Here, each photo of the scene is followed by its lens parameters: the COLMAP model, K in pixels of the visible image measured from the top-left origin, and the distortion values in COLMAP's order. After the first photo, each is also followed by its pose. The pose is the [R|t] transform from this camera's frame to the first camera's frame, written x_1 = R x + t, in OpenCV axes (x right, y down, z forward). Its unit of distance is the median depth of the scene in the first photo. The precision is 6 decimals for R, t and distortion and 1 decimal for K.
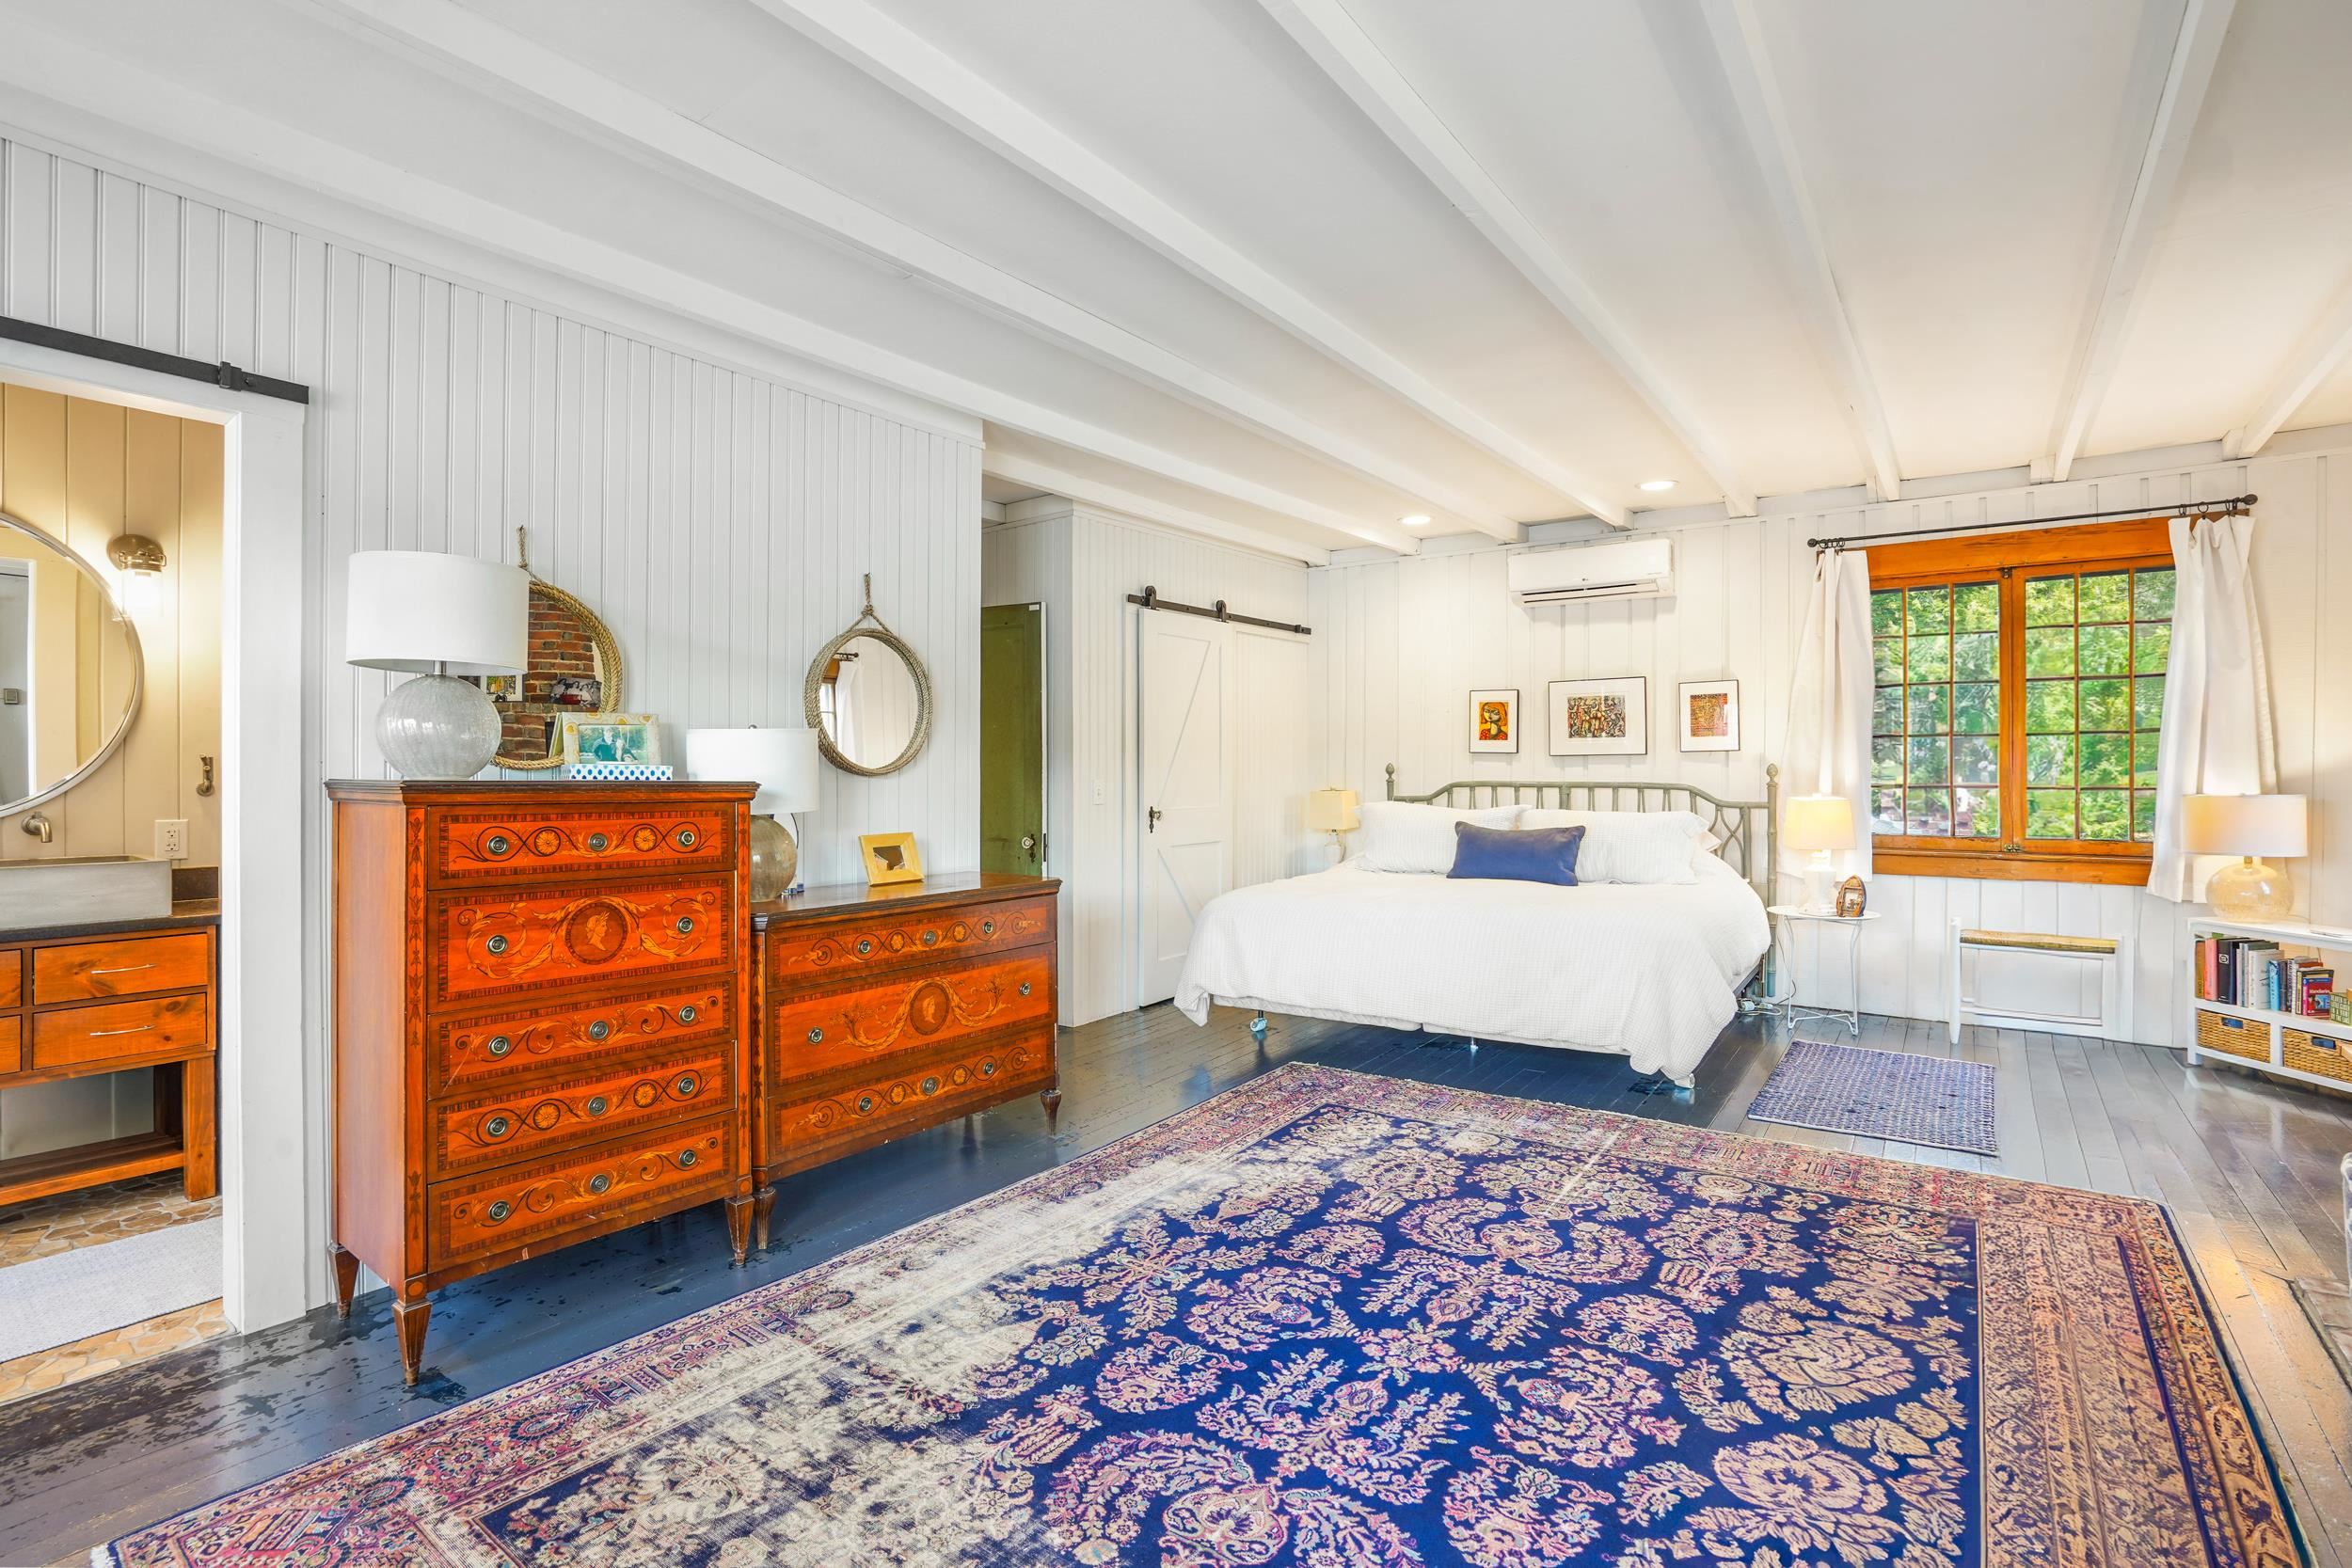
lens RADIAL K [[1102.8, 0, 1162.2], [0, 1102.8, 751.0], [0, 0, 1]] dist [-0.062687, 0.022005]
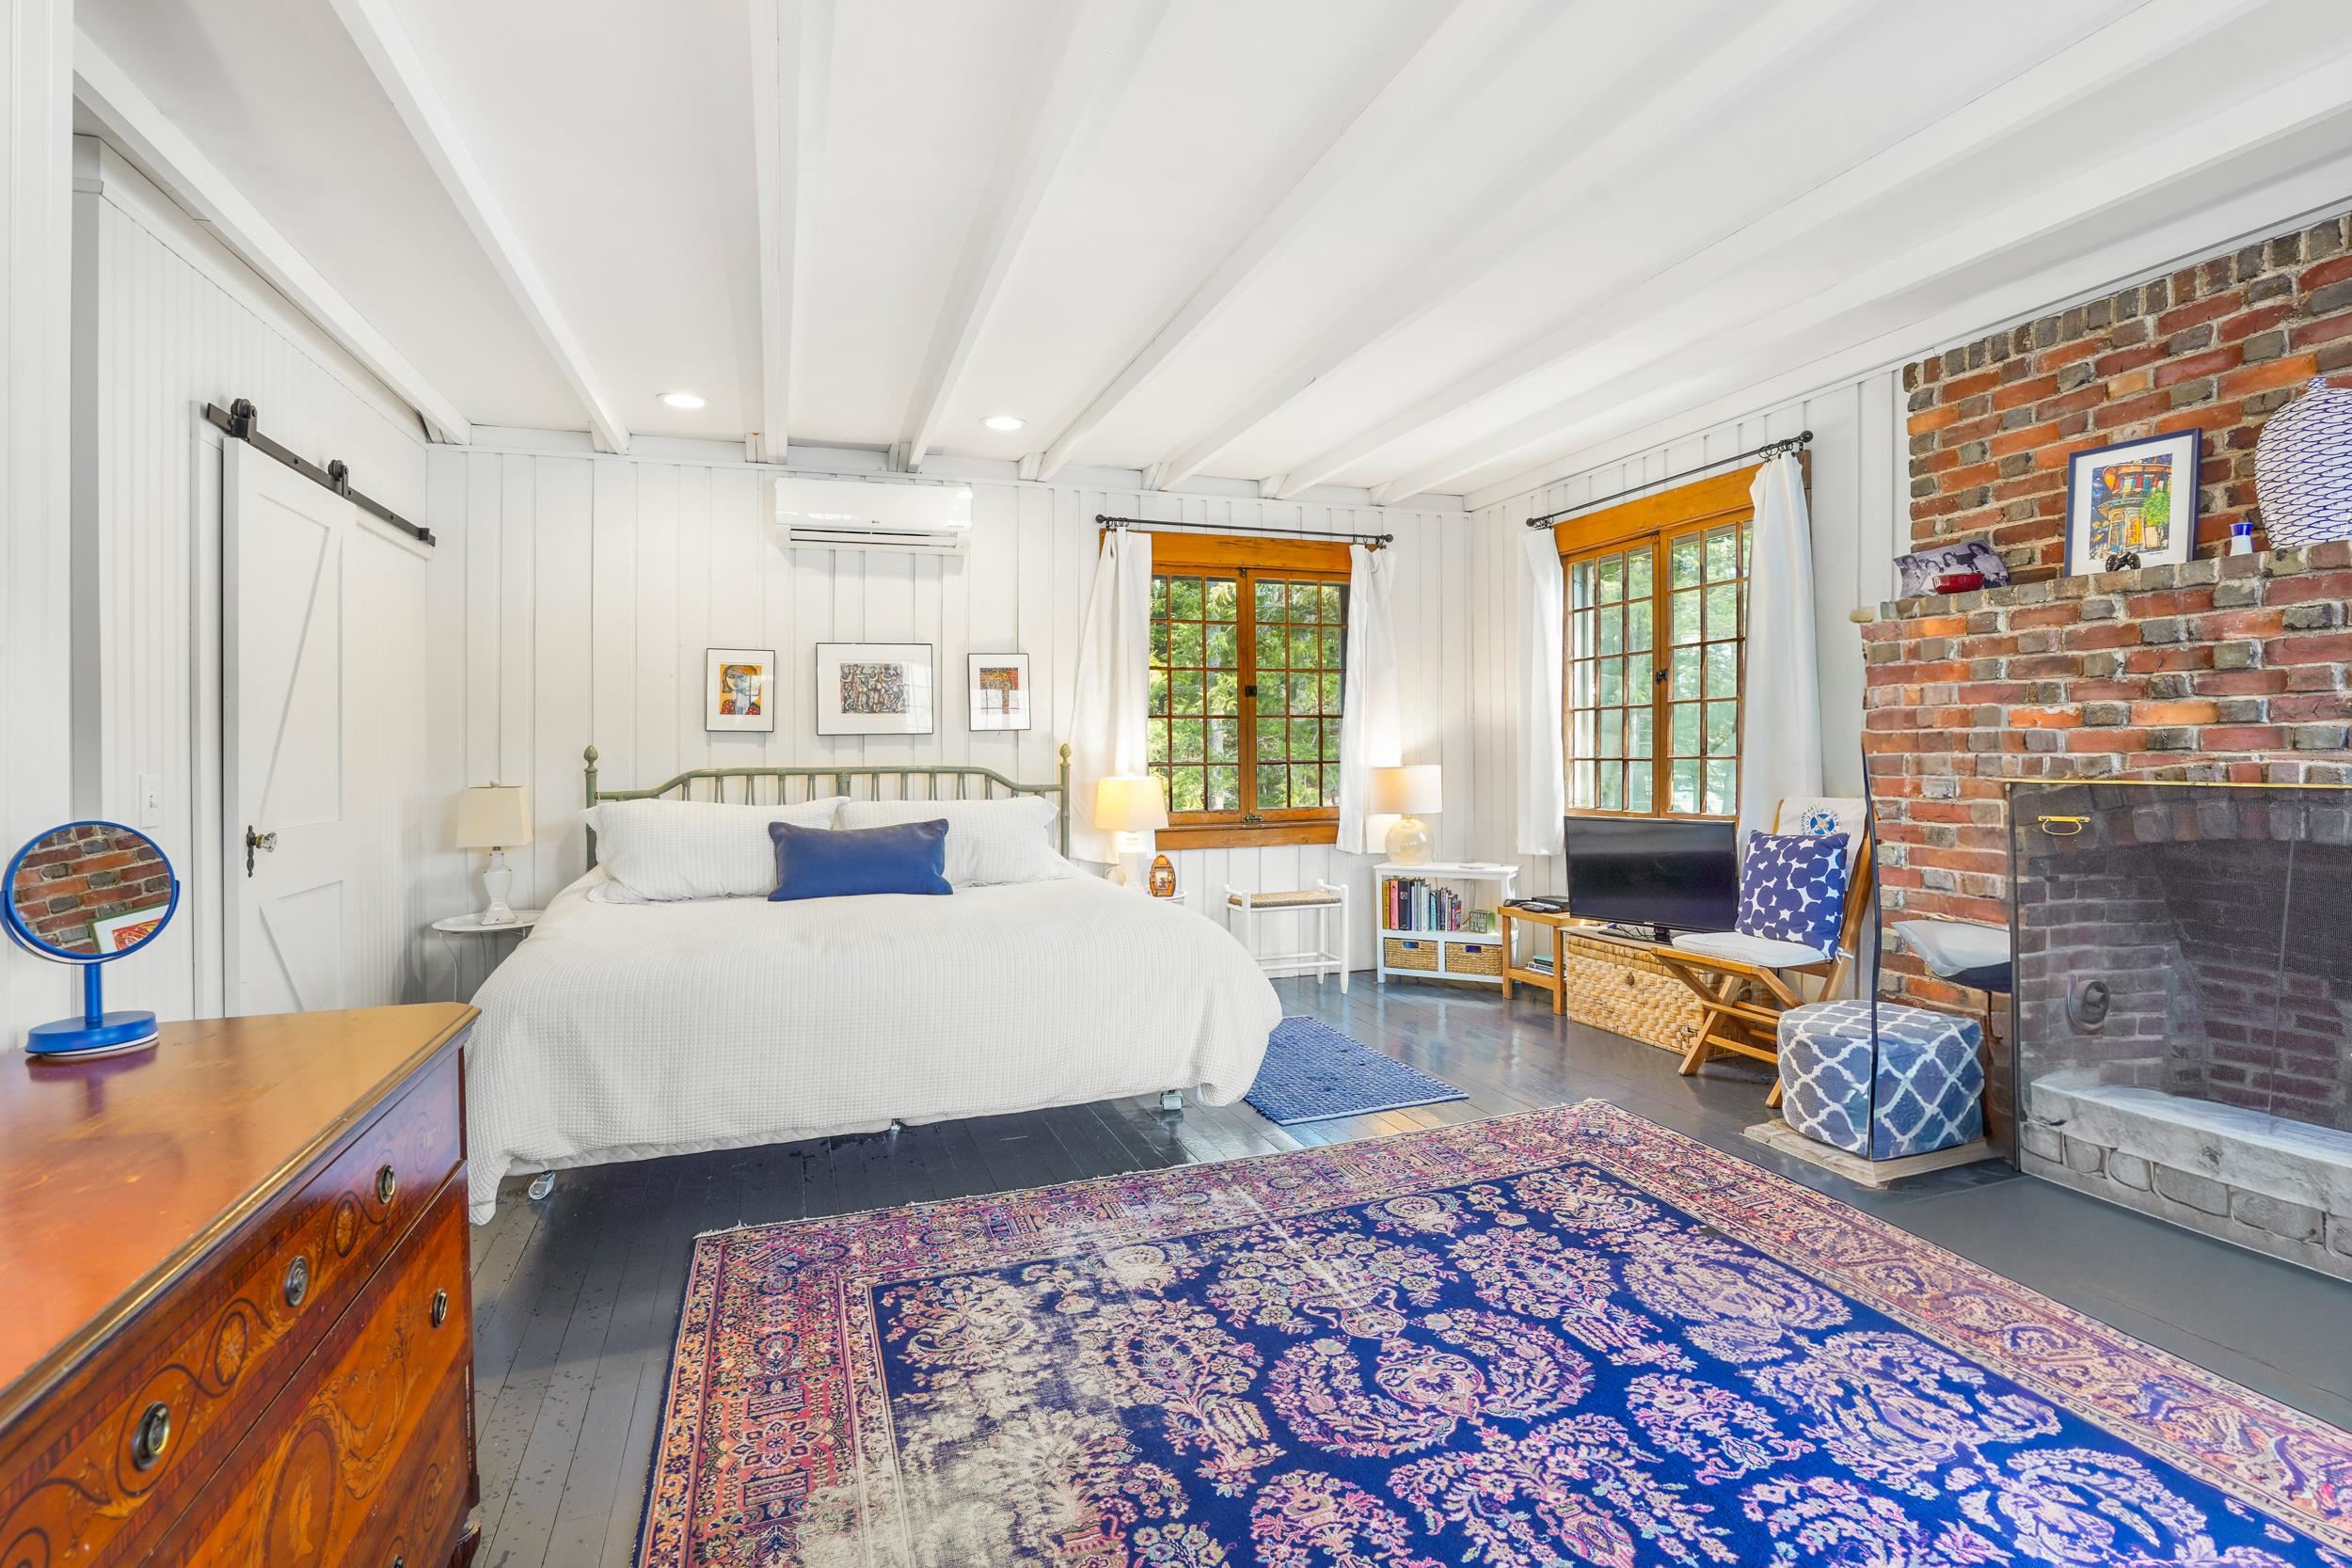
lens RADIAL K [[1102.8, 0, 1162.2], [0, 1102.8, 751.0], [0, 0, 1]] dist [-0.062687, 0.022005]
pose [[0.559426, -0.003541, 0.828873, -0.304342], [-0.001775, 0.999983, 0.005469, 0.019674], [-0.828879, -0.004530, 0.559410, 0.610376]]
